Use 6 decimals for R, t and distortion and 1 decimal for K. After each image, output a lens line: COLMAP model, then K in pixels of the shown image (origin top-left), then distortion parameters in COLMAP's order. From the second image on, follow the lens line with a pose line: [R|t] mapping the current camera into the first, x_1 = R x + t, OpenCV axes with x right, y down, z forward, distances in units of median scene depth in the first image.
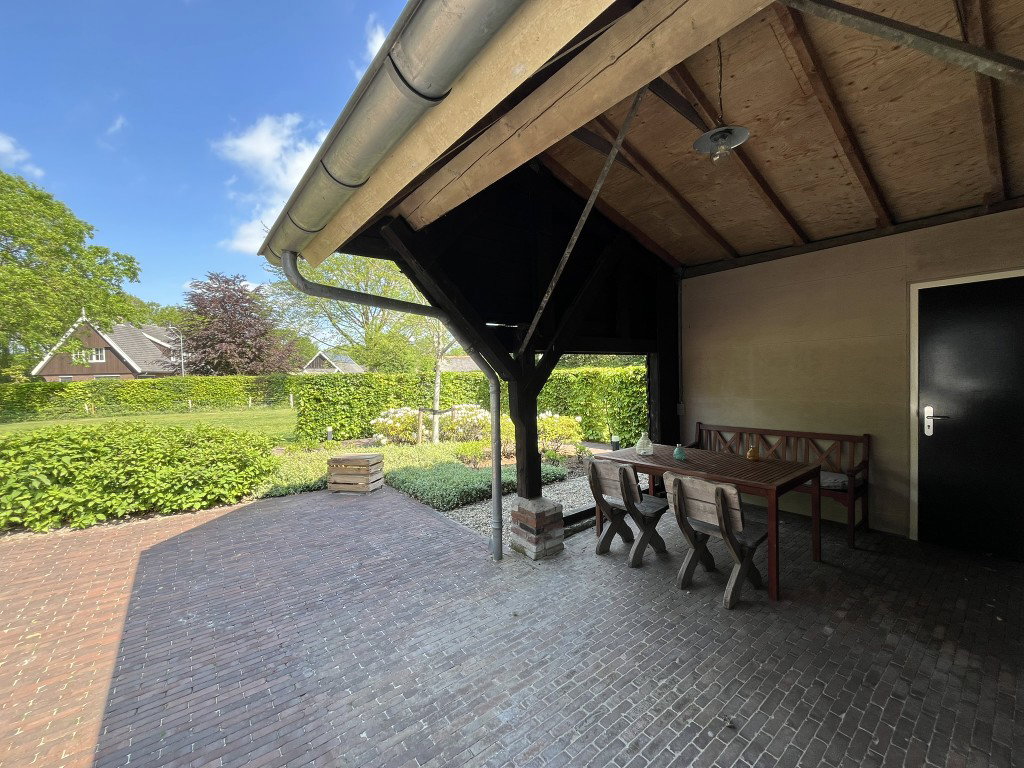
lens RADIAL K [[415.3, 0, 512.0], [0, 415.3, 384.0], [0, 0, 1]] dist [-0.001323, -0.000310]
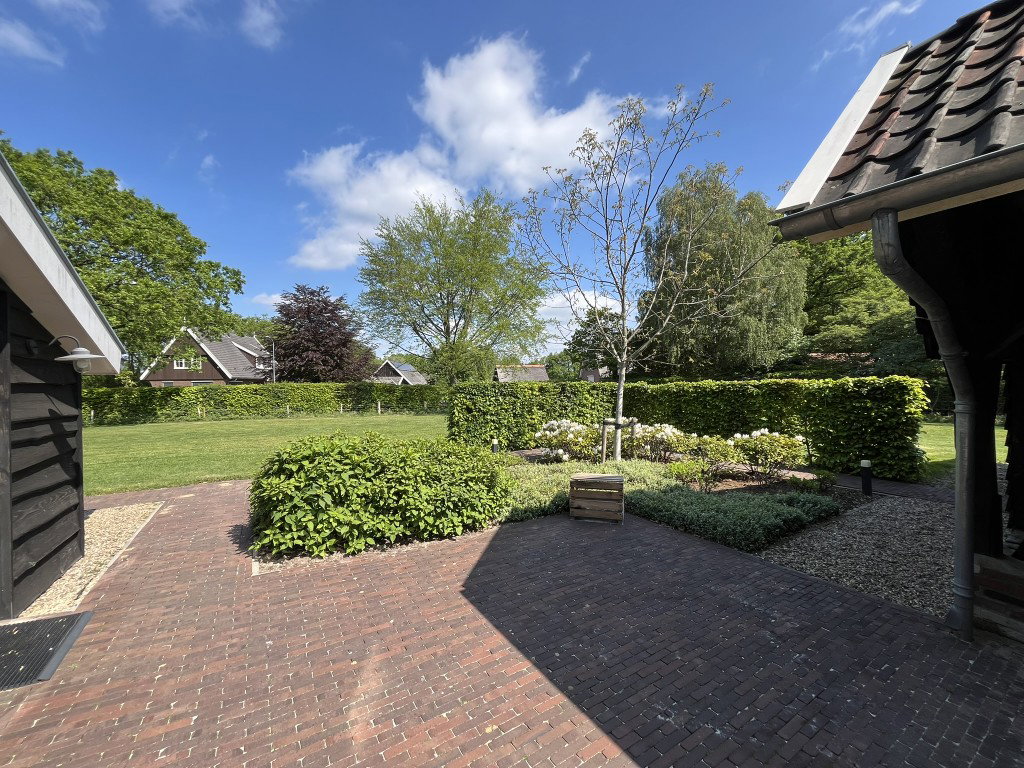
lens RADIAL K [[415.3, 0, 512.0], [0, 415.3, 384.0], [0, 0, 1]] dist [-0.001323, -0.000310]
pose [[0.994197, 0.010787, -0.107029, -0.497777], [-0.013208, 0.999672, -0.021938, -0.002464], [0.106758, 0.023224, 0.994014, 0.112900]]
